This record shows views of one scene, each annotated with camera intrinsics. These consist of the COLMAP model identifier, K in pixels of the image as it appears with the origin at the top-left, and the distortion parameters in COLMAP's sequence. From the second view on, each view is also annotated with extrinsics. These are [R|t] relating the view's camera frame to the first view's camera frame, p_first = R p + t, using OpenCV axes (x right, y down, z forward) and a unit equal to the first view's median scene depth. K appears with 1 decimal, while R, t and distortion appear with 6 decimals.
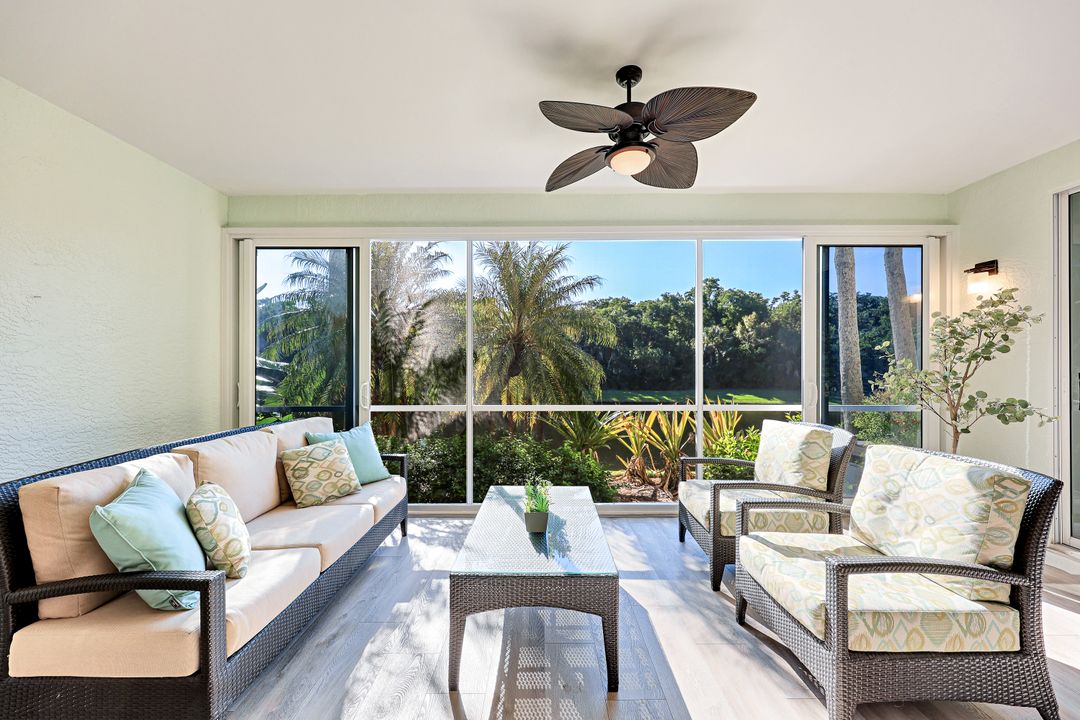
lens RADIAL K [[434.3, 0, 541.5], [0, 434.3, 361.8], [0, 0, 1]] dist [0.001102, -0.000246]
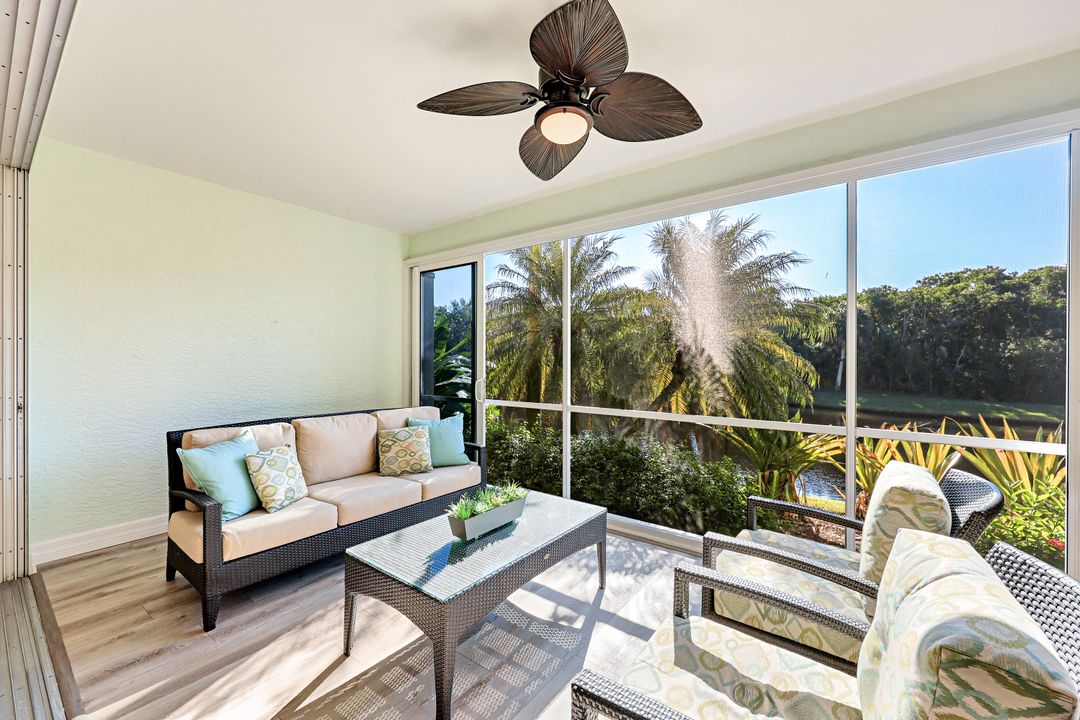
lens RADIAL K [[434.3, 0, 537.8], [0, 434.3, 360.3], [0, 0, 1]] dist [0.001102, -0.000246]
pose [[0.801179, 0.004625, -0.598406, 0.410287], [-0.002488, 0.999987, 0.004398, -0.007766], [0.598419, -0.002034, 0.801181, 0.178905]]
